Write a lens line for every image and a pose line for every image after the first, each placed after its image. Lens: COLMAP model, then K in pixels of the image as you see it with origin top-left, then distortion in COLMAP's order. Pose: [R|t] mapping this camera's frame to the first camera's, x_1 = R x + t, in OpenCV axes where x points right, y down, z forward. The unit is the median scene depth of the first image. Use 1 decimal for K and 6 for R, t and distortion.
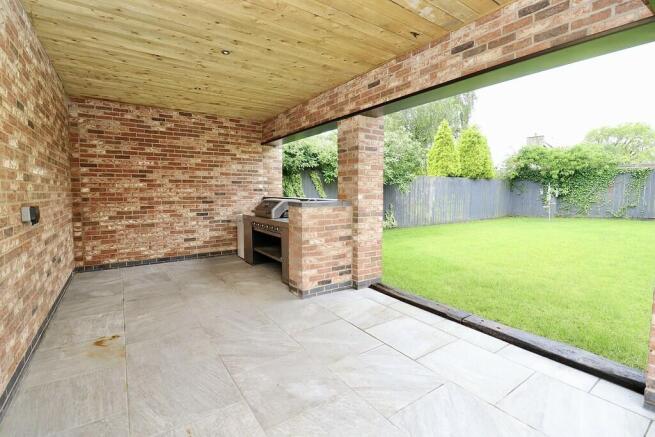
lens RADIAL K [[302.7, 0, 329.1], [0, 302.7, 209.8], [0, 0, 1]] dist [0.000337, -0.013761]
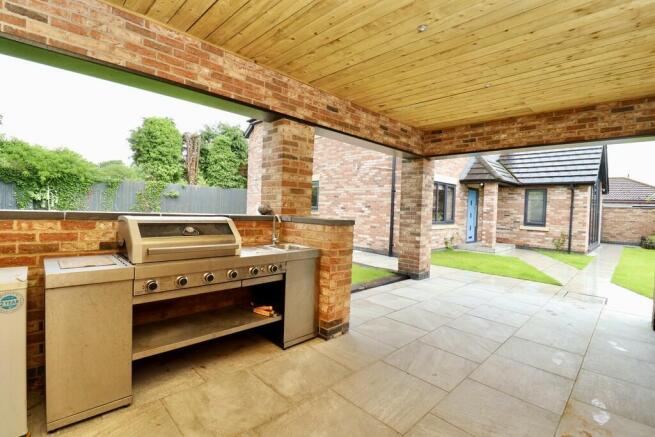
lens RADIAL K [[302.7, 0, 329.1], [0, 302.7, 209.8], [0, 0, 1]] dist [0.000337, -0.013761]
pose [[-0.170744, -0.014369, 0.985211, -0.260593], [0.021175, 0.999609, 0.018248, -0.019748], [-0.985088, 0.023977, -0.170373, 0.337284]]
